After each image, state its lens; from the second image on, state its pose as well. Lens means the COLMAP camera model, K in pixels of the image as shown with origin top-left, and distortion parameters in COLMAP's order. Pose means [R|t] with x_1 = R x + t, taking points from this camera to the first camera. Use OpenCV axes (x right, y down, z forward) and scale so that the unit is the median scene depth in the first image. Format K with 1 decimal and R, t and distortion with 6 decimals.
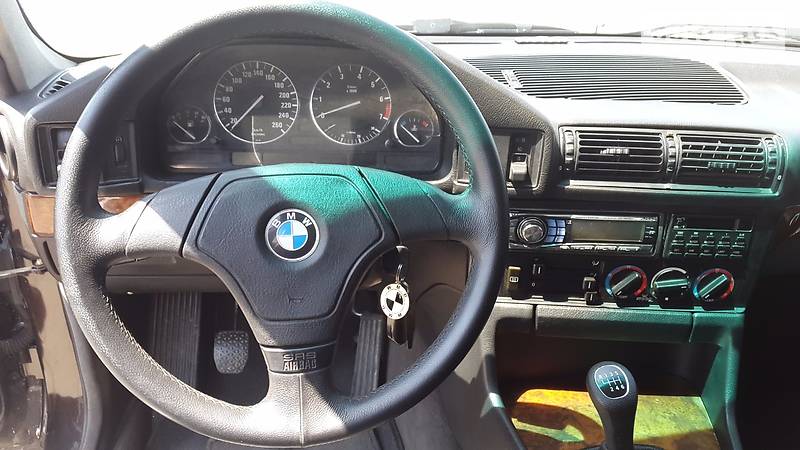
lens RADIAL K [[677.1, 0, 400.0], [0, 677.1, 243.3], [0, 0, 1]] dist [0.150538, -0.358478]
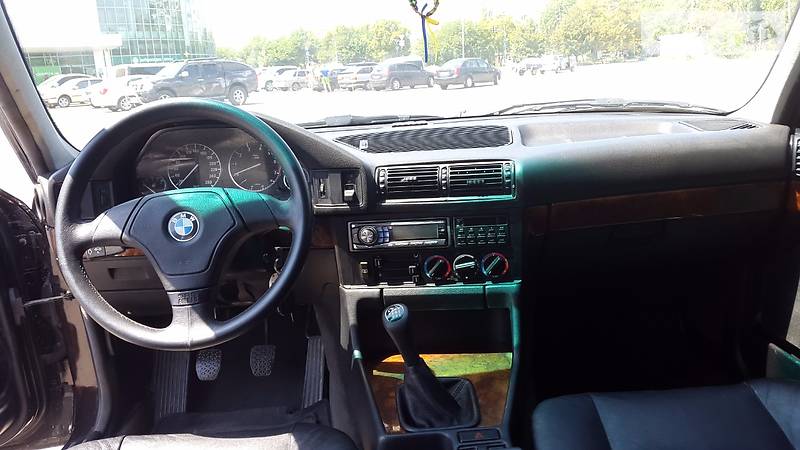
lens RADIAL K [[677.1, 0, 400.0], [0, 677.1, 243.3], [0, 0, 1]] dist [0.150538, -0.358478]
pose [[0.992799, -0.068496, -0.098282, 0.431584], [0.050624, 0.983441, -0.174015, 0.279889], [0.108573, 0.167787, 0.979826, -0.504780]]
